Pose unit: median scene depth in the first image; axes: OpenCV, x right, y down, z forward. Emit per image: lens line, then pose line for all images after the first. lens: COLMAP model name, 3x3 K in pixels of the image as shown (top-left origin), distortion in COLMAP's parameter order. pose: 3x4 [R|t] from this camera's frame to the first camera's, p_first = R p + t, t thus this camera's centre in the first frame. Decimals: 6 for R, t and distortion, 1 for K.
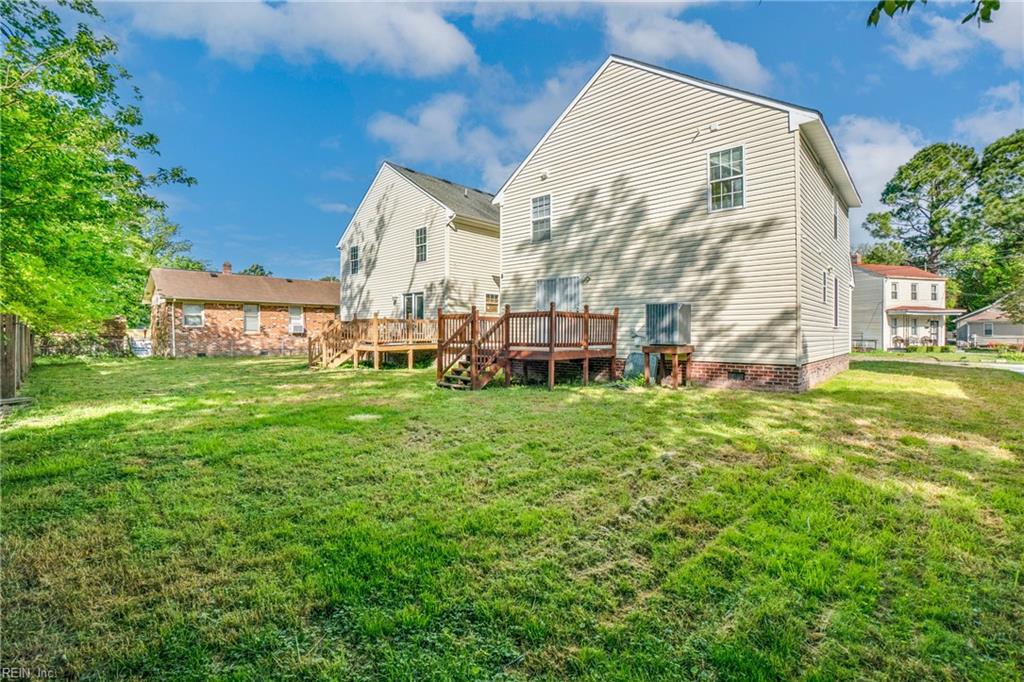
lens RADIAL K [[515.5, 0, 511.6], [0, 515.5, 329.5], [0, 0, 1]] dist [-0.001629, -0.000194]
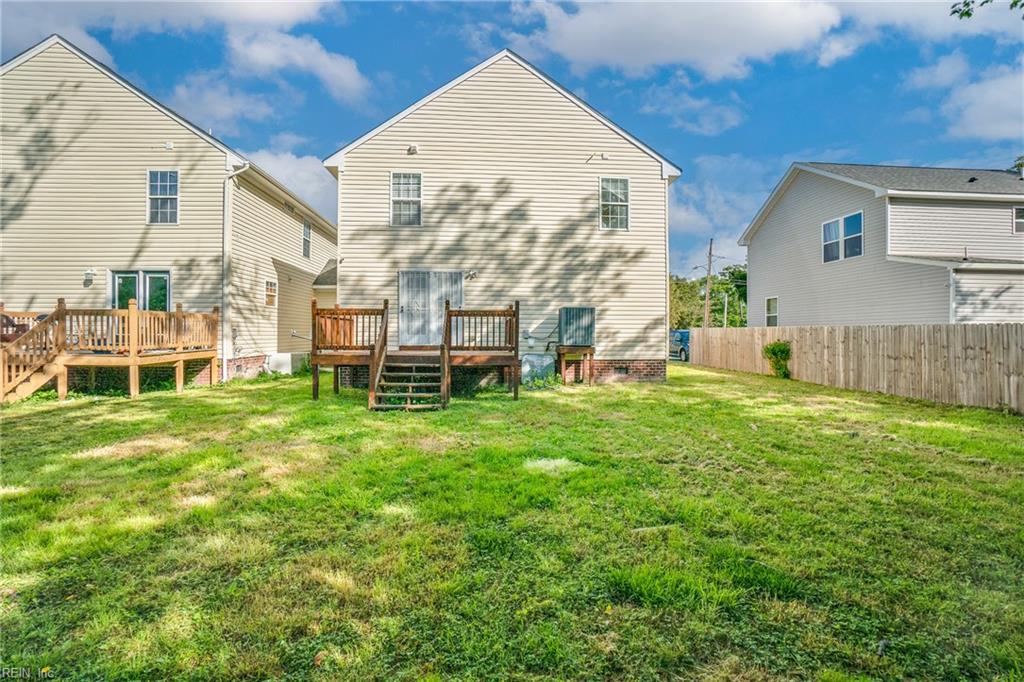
lens RADIAL K [[450.0, 0, 517.8], [0, 450.0, 339.1], [0, 0, 1]] dist [-0.038396, 0.014903]
pose [[0.649638, -0.005280, 0.760225, -0.441602], [-0.006782, 0.999896, 0.012741, 0.004283], [-0.760213, -0.013433, 0.649535, 0.440822]]
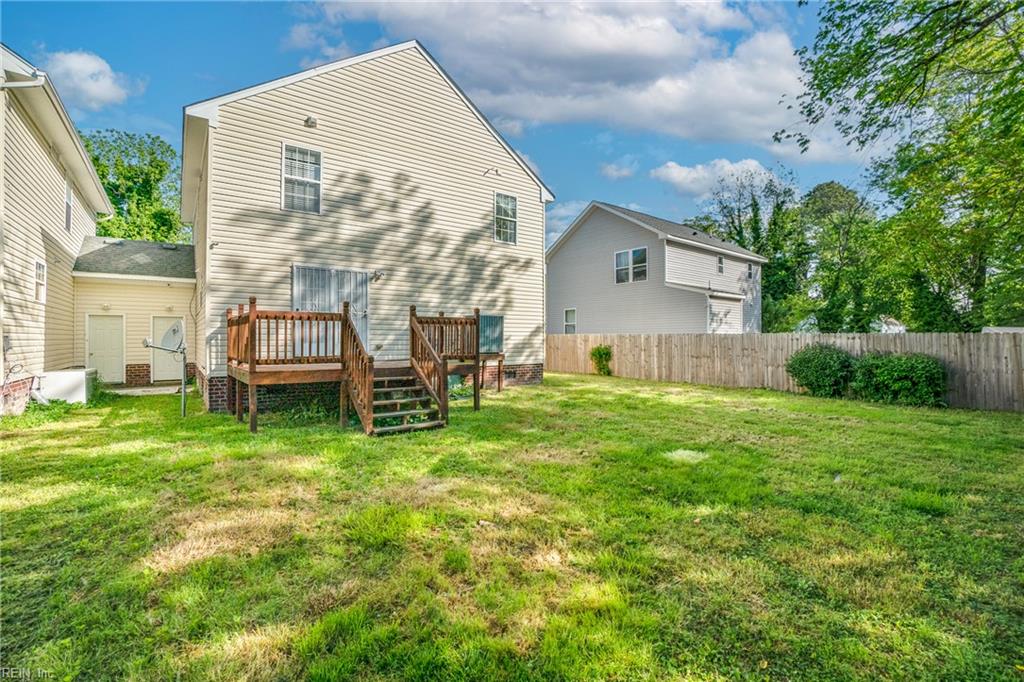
lens RADIAL K [[450.0, 0, 517.8], [0, 450.0, 339.1], [0, 0, 1]] dist [-0.038396, 0.014903]
pose [[0.135689, 0.000981, 0.990751, -0.576272], [-0.004026, 0.999992, -0.000439, 0.000550], [-0.990743, -0.003930, 0.135692, 0.723497]]
